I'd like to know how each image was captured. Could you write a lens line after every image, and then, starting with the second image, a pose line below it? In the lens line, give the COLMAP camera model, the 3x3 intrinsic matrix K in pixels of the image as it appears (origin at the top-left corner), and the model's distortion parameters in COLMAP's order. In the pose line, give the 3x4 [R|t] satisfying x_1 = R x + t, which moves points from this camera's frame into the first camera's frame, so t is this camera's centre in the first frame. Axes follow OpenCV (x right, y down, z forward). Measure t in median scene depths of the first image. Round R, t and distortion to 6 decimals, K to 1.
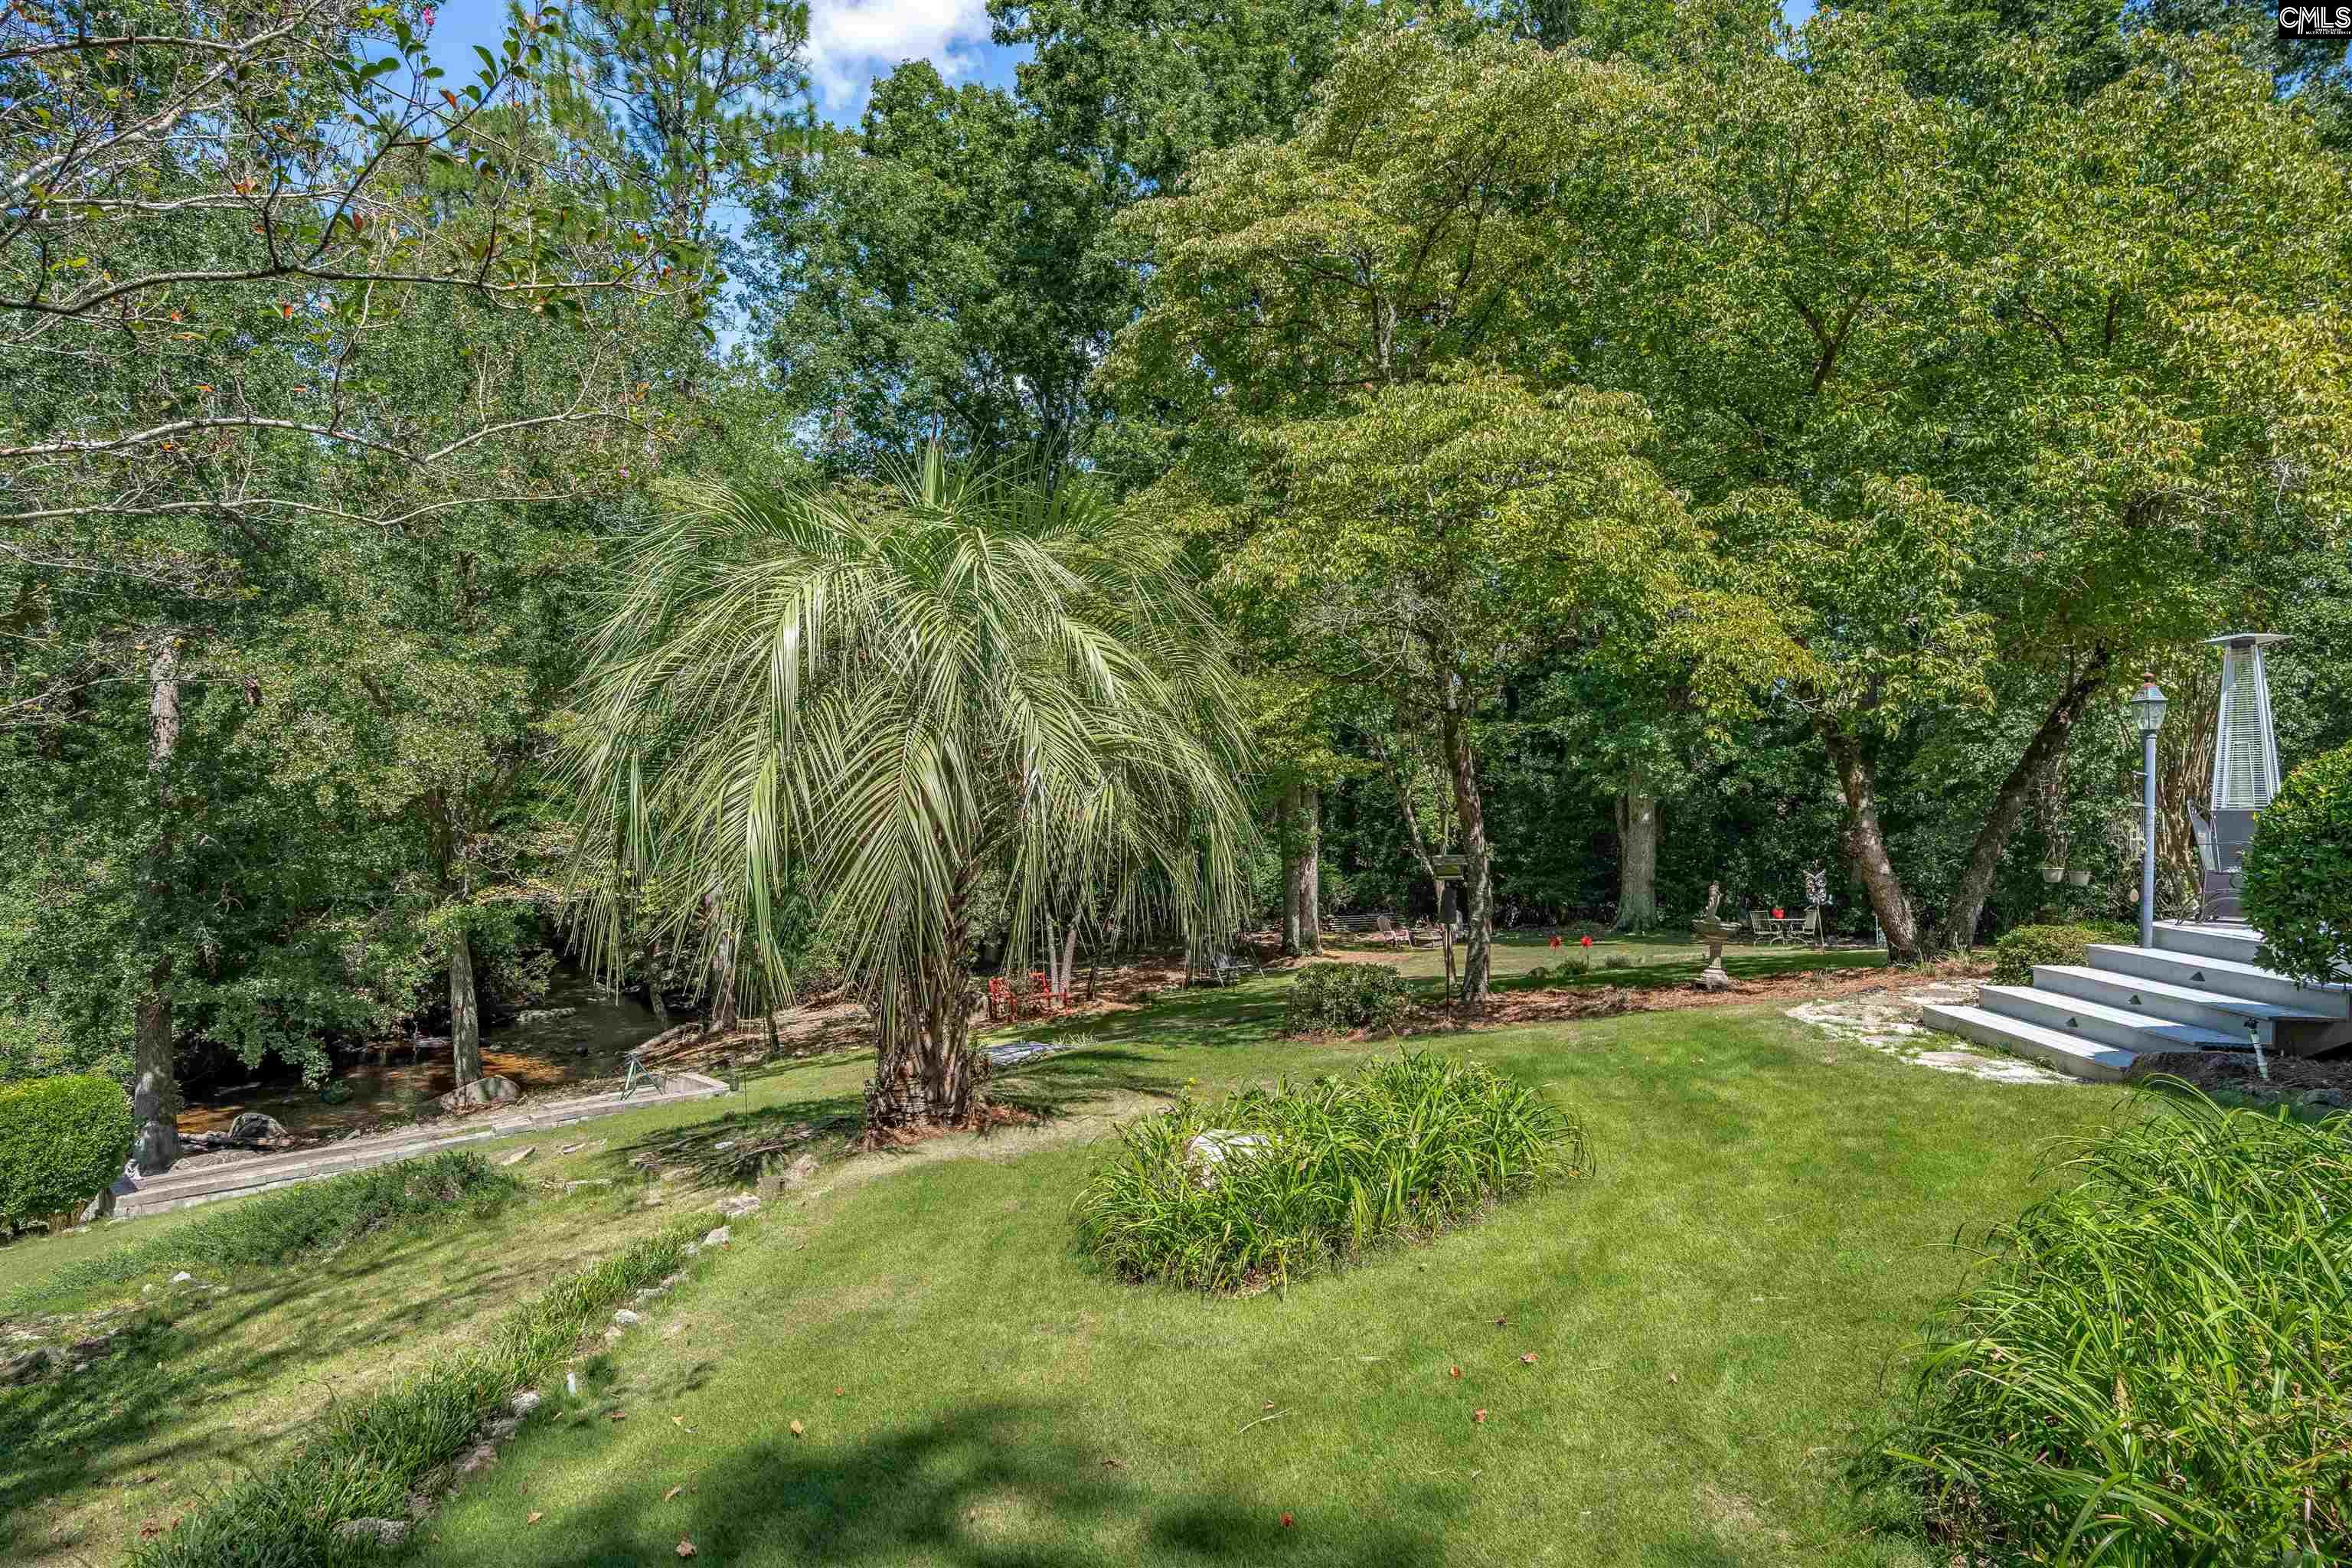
lens RADIAL K [[1151.3, 0, 1179.7], [0, 1151.3, 795.6], [0, 0, 1]] dist [-0.030899, 0.001983]
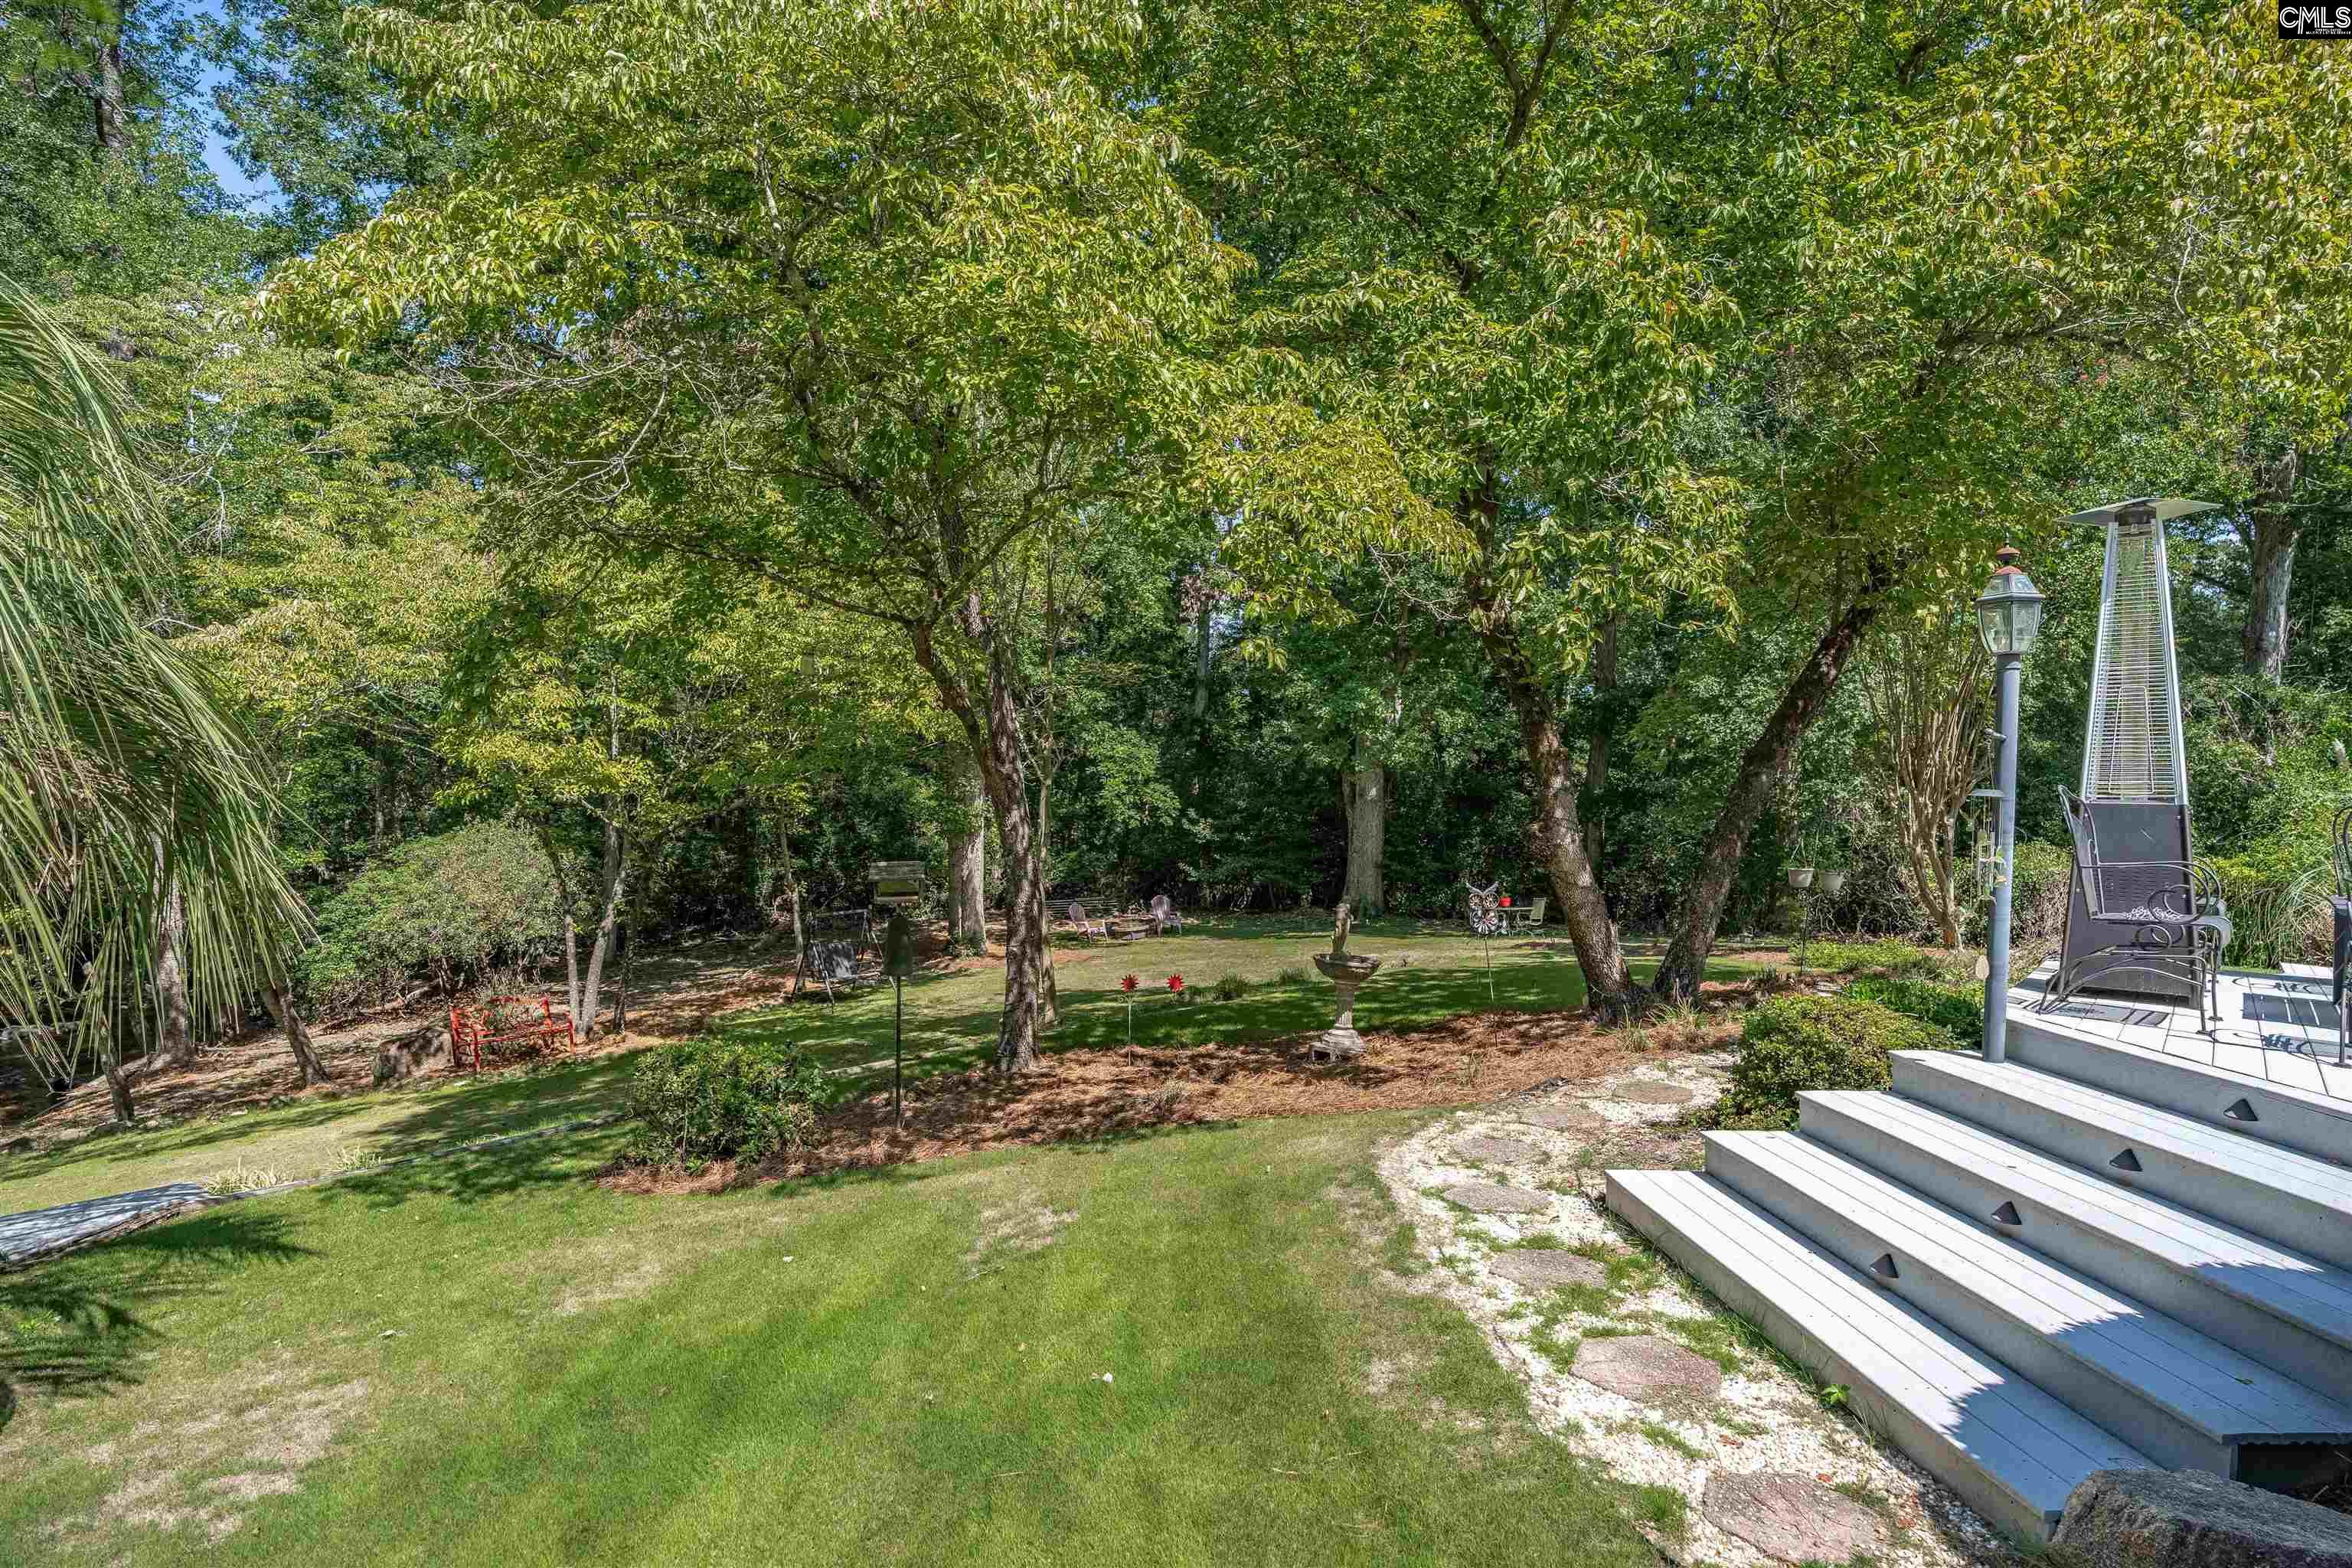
lens RADIAL K [[1131.7, 0, 1176.0], [0, 1131.7, 784.0], [0, 0, 1]] dist [-0.043853, 0.020662]
pose [[0.986124, 0.009497, 0.165738, 0.265542], [-0.012418, 0.999785, 0.016597, -0.000473], [-0.165545, -0.018425, 0.986030, 0.375865]]
